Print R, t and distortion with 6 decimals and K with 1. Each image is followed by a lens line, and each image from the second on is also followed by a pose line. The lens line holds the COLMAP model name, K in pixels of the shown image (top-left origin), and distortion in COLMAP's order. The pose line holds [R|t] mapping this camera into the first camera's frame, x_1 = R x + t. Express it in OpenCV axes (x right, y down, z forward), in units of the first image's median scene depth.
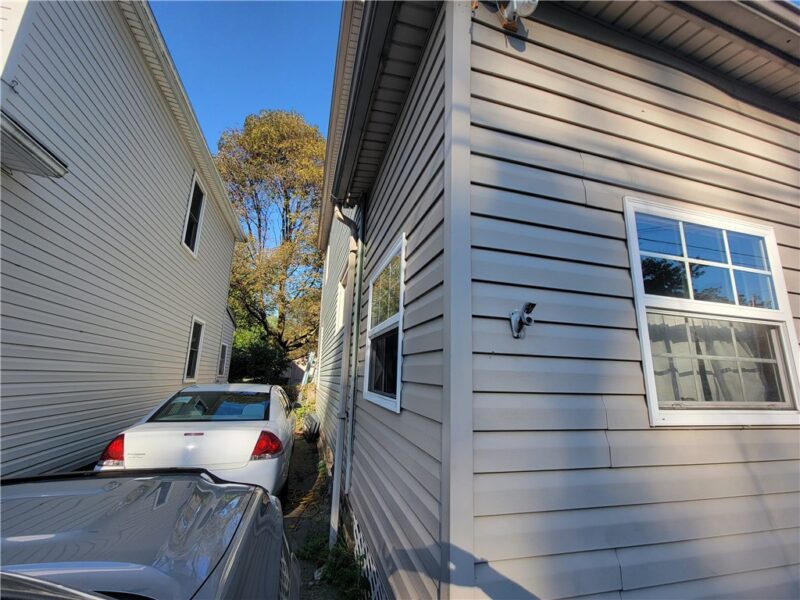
lens RADIAL K [[324.3, 0, 392.7], [0, 324.3, 311.9], [0, 0, 1]] dist [0.000405, 0.000107]
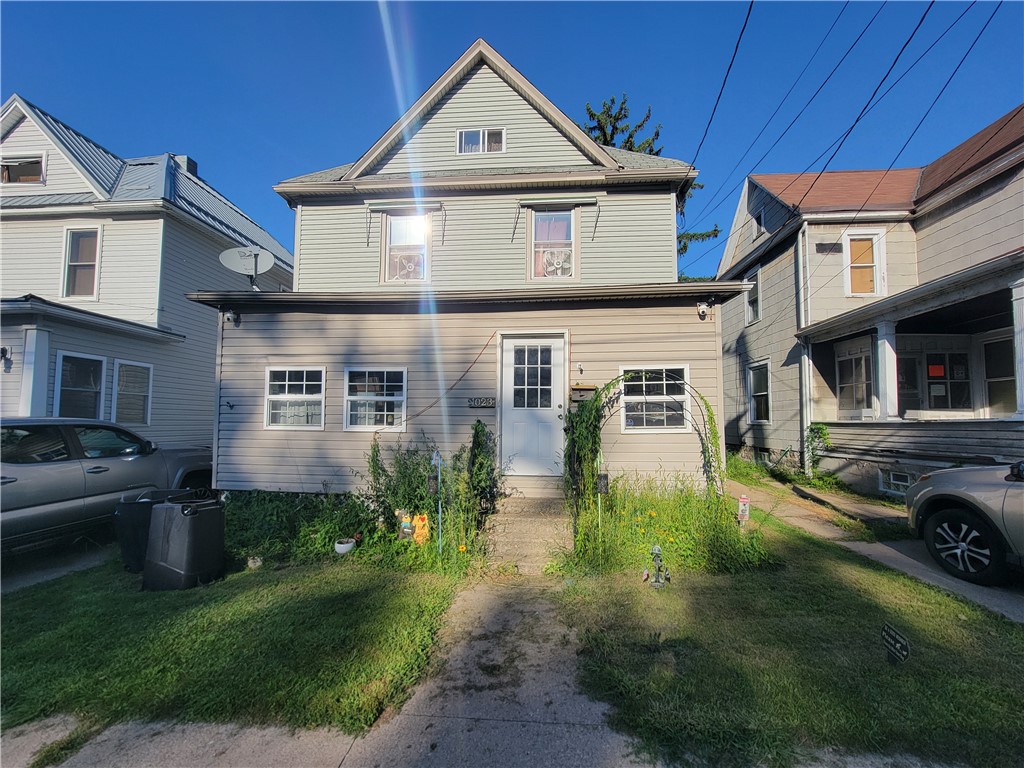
lens RADIAL K [[415.1, 0, 502.7], [0, 415.1, 399.3], [0, 0, 1]] dist [0.000405, 0.000107]
pose [[0.941135, -0.038459, -0.335837, 0.568215], [0.086207, 0.987963, 0.128444, -0.045067], [0.326855, -0.149835, 0.933121, -0.294960]]
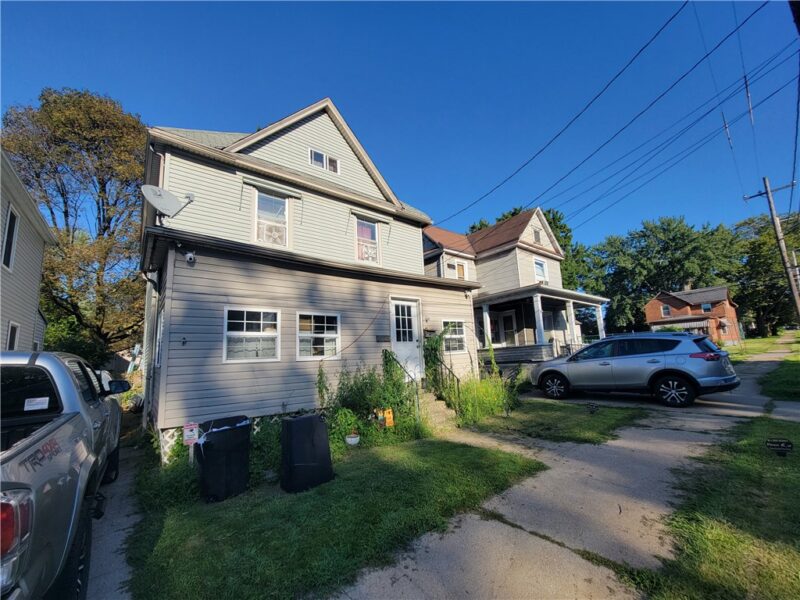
lens RADIAL K [[324.3, 0, 392.7], [0, 324.3, 311.9], [0, 0, 1]] dist [0.000405, 0.000107]
pose [[0.916850, -0.012672, 0.399031, 0.125044], [-0.009963, 0.998459, 0.054602, -0.064394], [-0.399108, -0.054037, 0.915310, -0.414157]]
